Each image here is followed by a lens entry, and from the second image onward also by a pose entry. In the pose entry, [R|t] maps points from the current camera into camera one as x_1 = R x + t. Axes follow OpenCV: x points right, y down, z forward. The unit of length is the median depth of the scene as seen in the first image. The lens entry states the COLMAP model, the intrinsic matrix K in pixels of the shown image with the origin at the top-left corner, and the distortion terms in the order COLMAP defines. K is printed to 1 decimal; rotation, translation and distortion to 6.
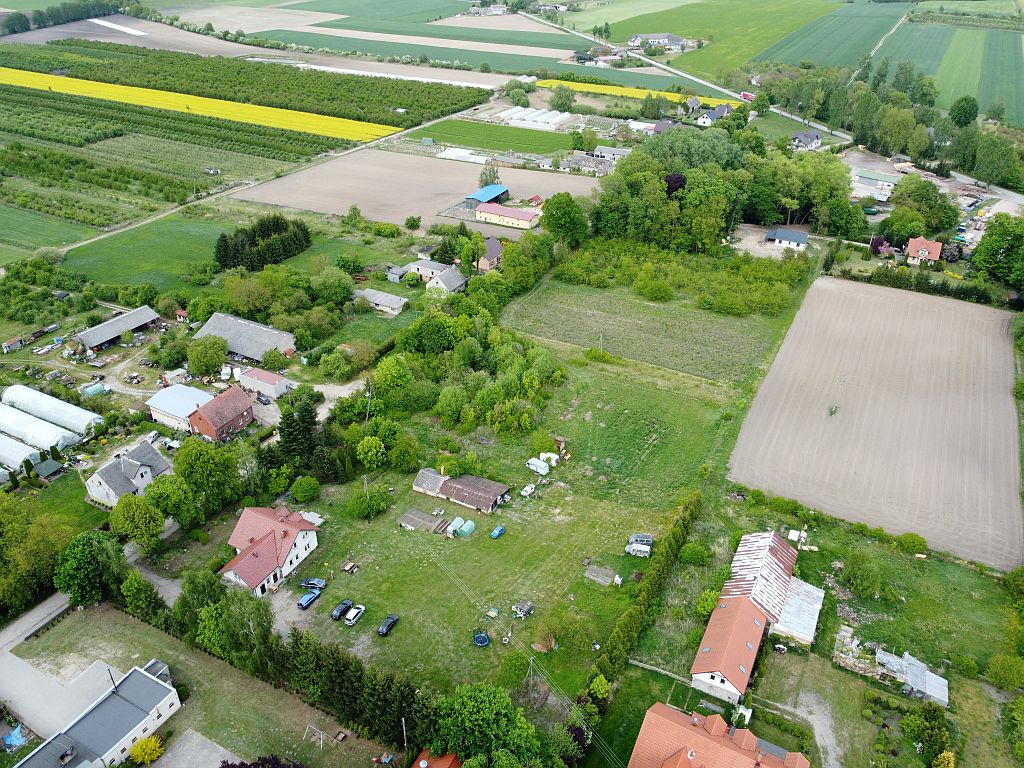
lens RADIAL K [[772.4, 0, 511.3], [0, 772.4, 384.2], [0, 0, 1]] dist [0.001516, -0.007313]
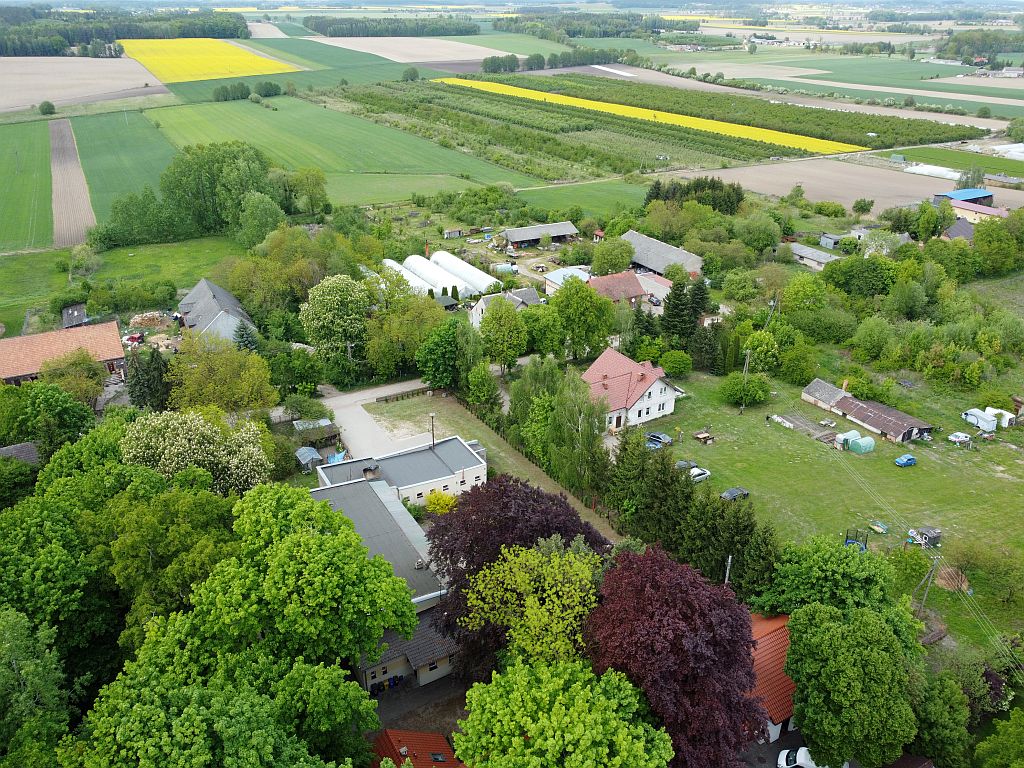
lens RADIAL K [[772.4, 0, 511.3], [0, 772.4, 384.2], [0, 0, 1]] dist [0.001516, -0.007313]
pose [[0.848272, 0.227349, -0.478275, -0.000466], [-0.275961, 0.960608, -0.032819, 0.160338], [0.451973, 0.159825, 0.877597, 0.102223]]
